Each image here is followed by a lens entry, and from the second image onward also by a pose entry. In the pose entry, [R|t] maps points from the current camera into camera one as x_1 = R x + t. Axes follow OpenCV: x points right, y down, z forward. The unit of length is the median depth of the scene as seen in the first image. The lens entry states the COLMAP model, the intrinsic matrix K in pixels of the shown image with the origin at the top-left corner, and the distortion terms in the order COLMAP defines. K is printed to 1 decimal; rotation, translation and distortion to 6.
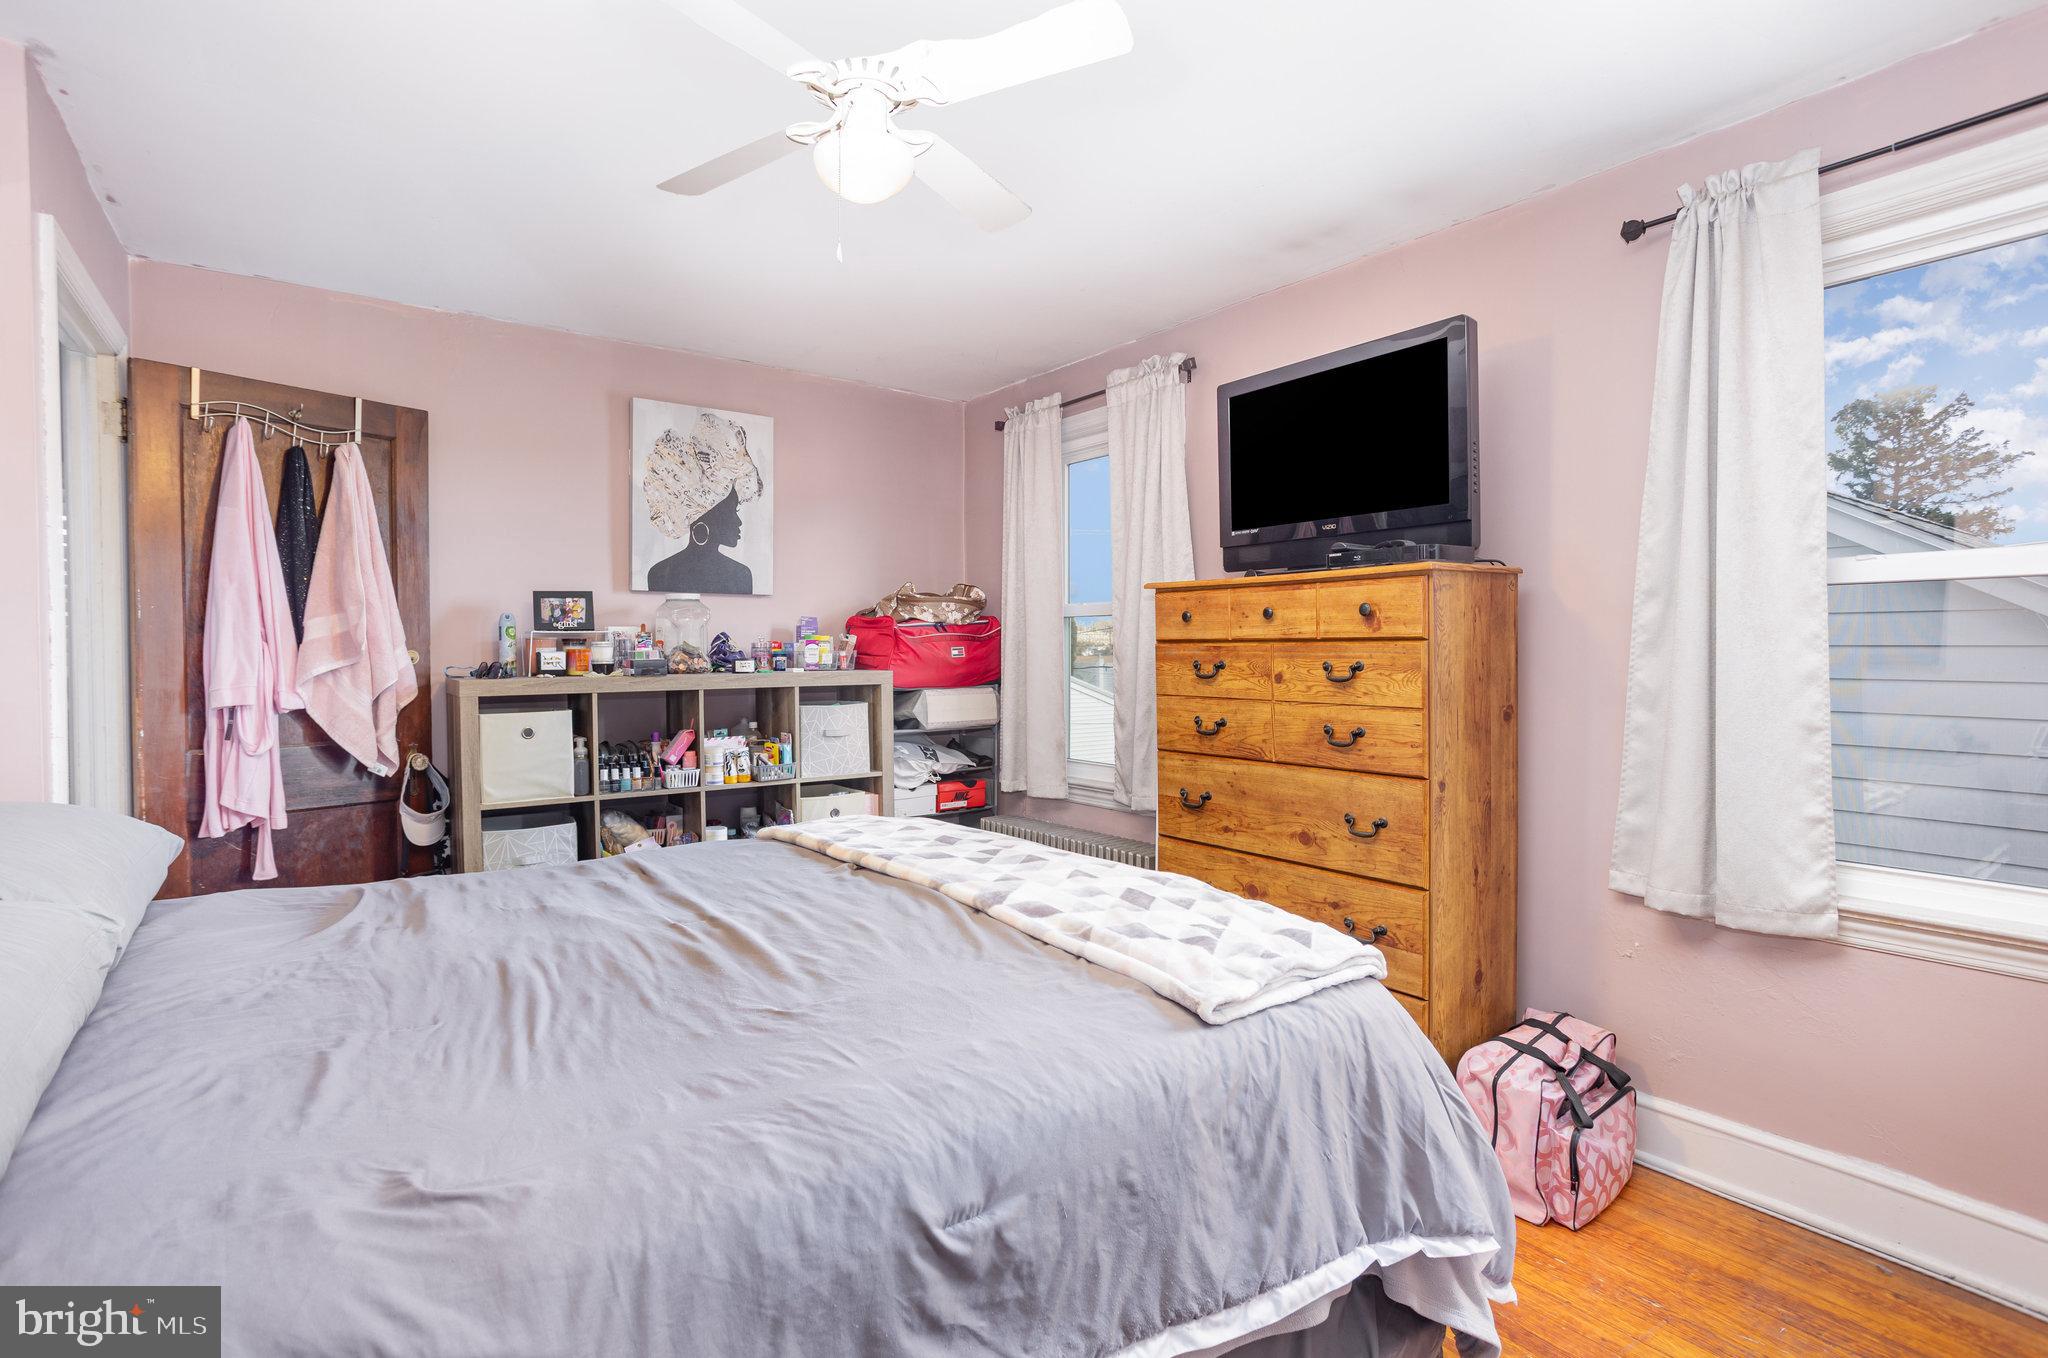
lens RADIAL K [[1007.2, 0, 1011.1], [0, 1007.2, 681.1], [0, 0, 1]] dist [-0.030822, 0.015080]
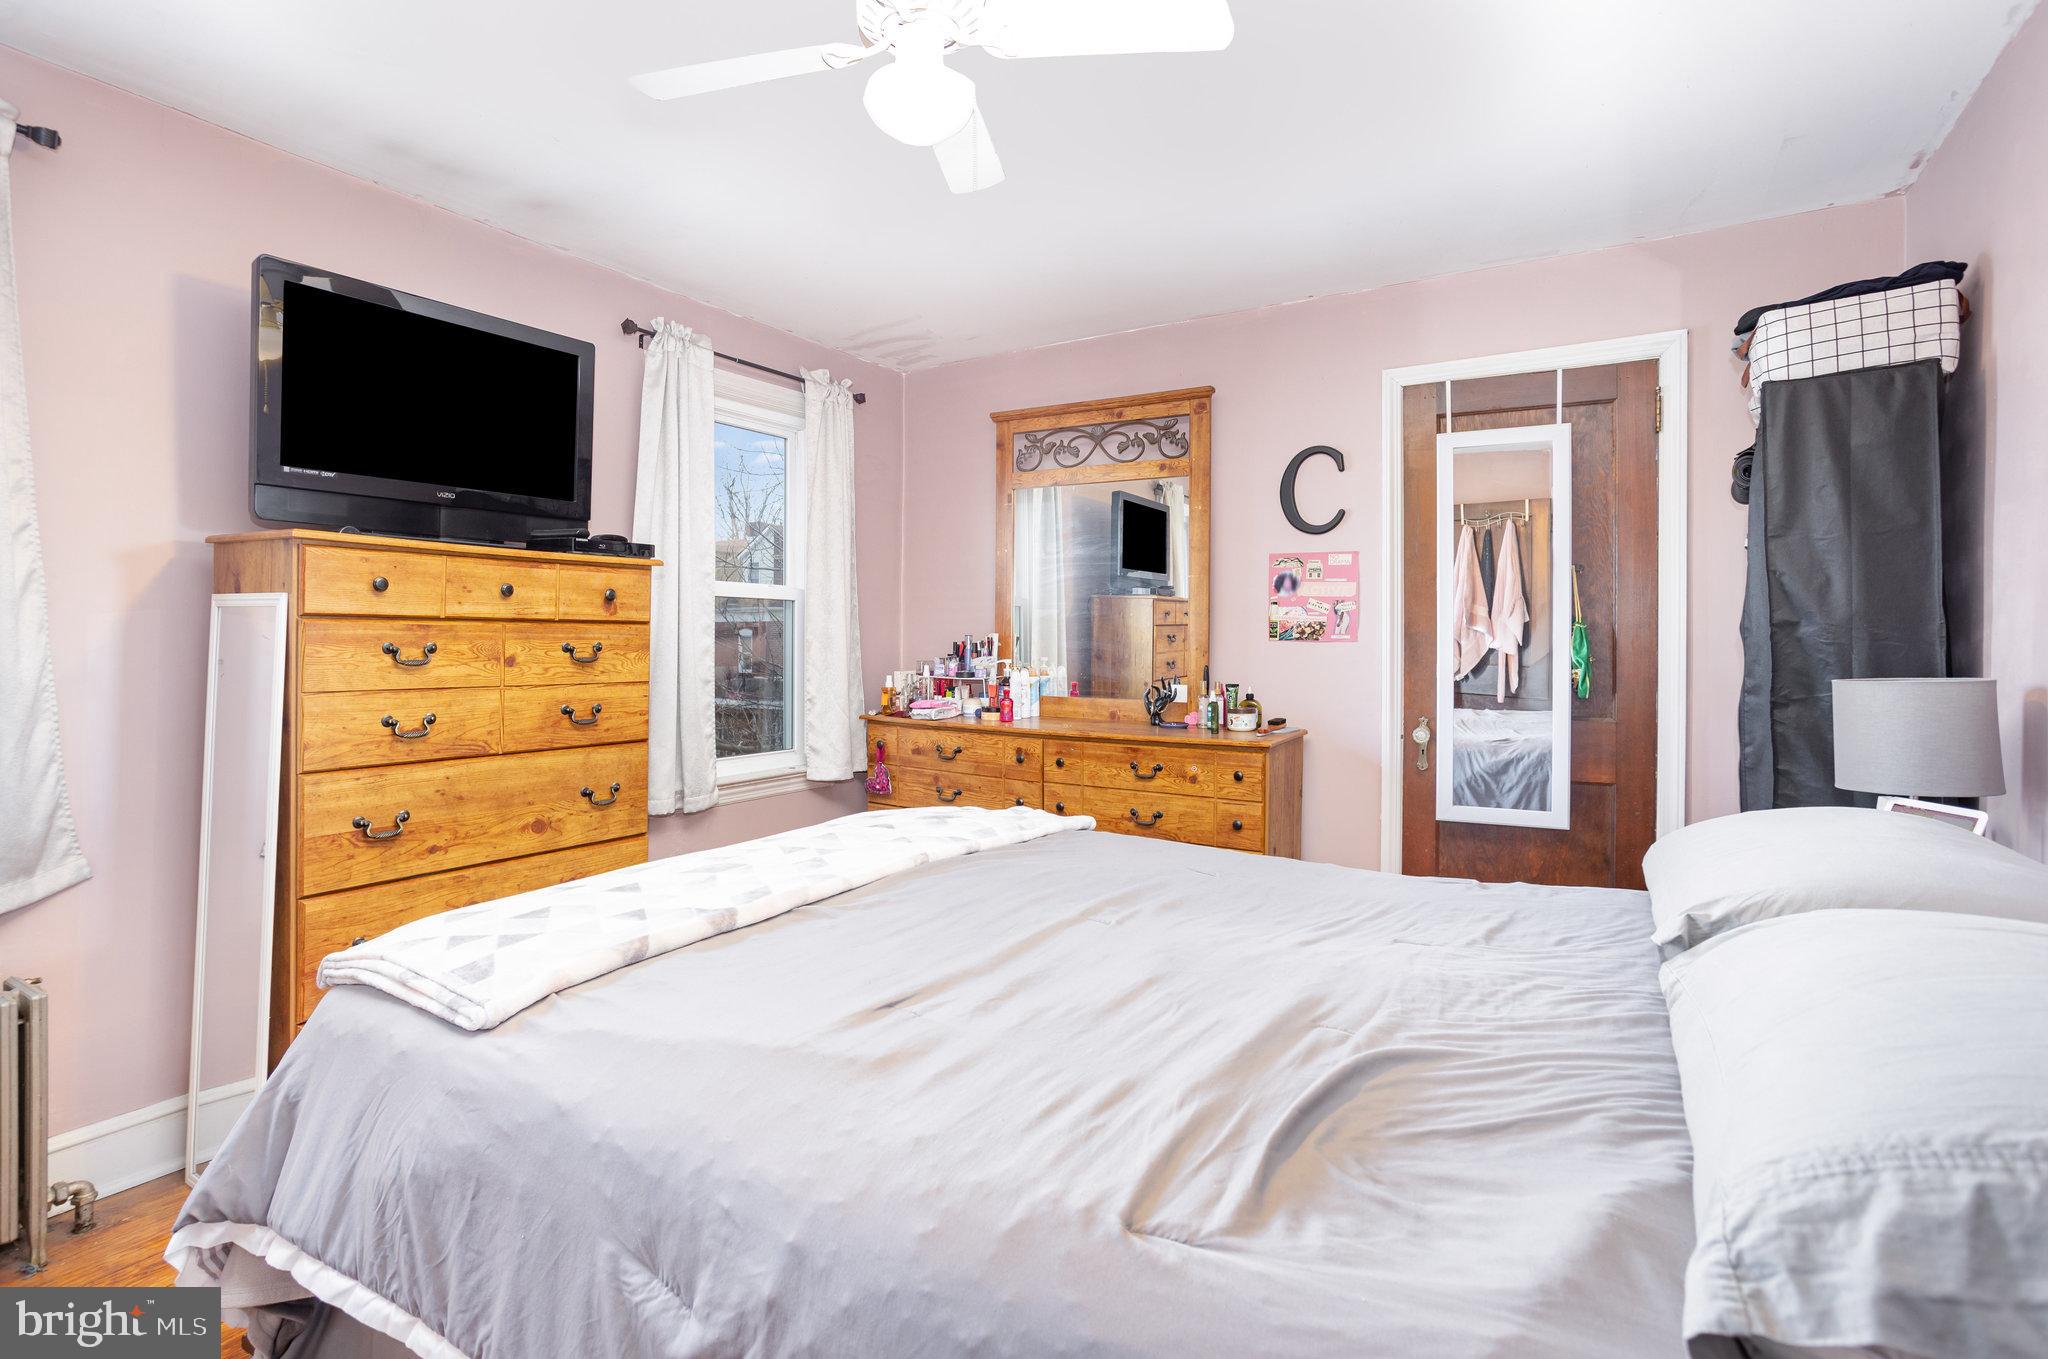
lens RADIAL K [[1007.2, 0, 1007.7], [0, 1007.2, 667.8], [0, 0, 1]] dist [-0.030822, 0.015080]
pose [[-0.379886, -0.025419, 0.924684, -0.754958], [0.020913, 0.999131, 0.036057, -0.020609], [-0.924797, 0.033036, -0.379024, 0.929916]]
